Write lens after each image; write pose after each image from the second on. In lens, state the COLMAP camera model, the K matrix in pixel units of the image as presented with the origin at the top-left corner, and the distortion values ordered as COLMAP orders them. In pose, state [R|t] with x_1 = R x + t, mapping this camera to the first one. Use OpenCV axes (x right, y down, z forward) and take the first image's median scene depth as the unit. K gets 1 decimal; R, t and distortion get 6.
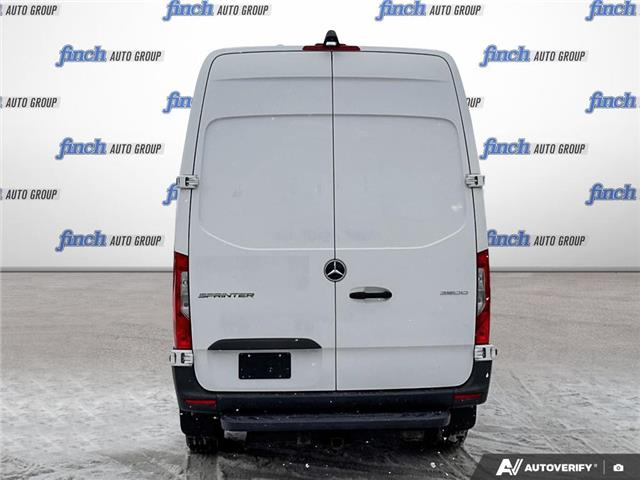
lens RADIAL K [[854.5, 0, 320.0], [0, 854.5, 240.0], [0, 0, 1]] dist [0.010205, 0.054999]
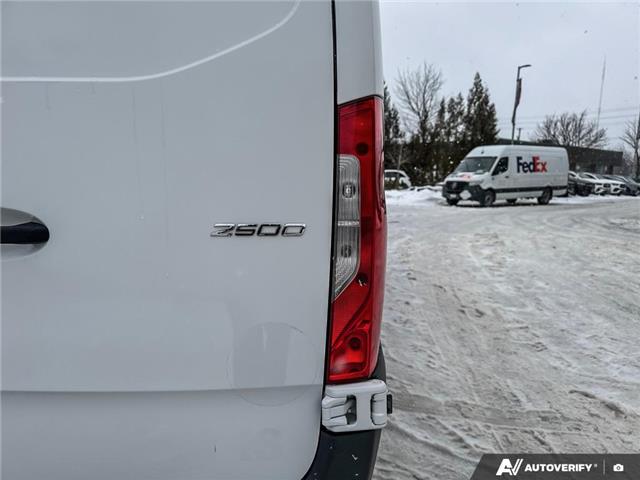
lens RADIAL K [[453.5, 0, 320.0], [0, 453.5, 240.0], [0, 0, 1]] dist [0.044442, -0.072906]
pose [[0.996554, 0.026784, -0.078507, 0.171177], [-0.015380, 0.989687, 0.142418, 0.035955], [0.081512, -0.140719, 0.986688, 0.740815]]
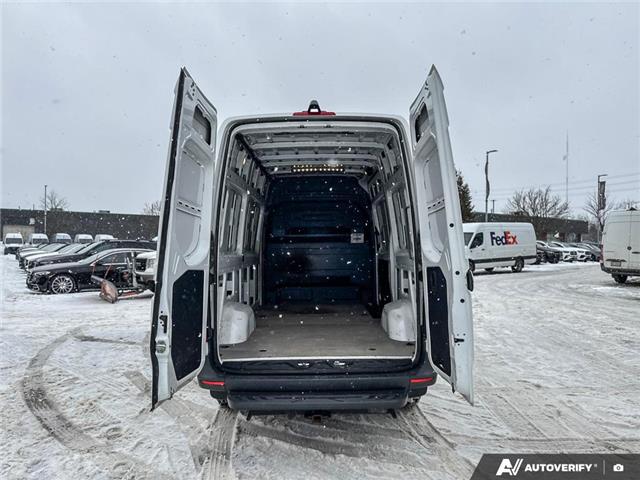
lens RADIAL K [[453.5, 0, 320.0], [0, 453.5, 240.0], [0, 0, 1]] dist [0.044442, -0.072906]
pose [[0.998969, -0.005339, -0.045093, 0.047740], [0.004921, 0.999944, -0.009374, -0.017120], [0.045140, 0.009143, 0.998939, 0.277477]]
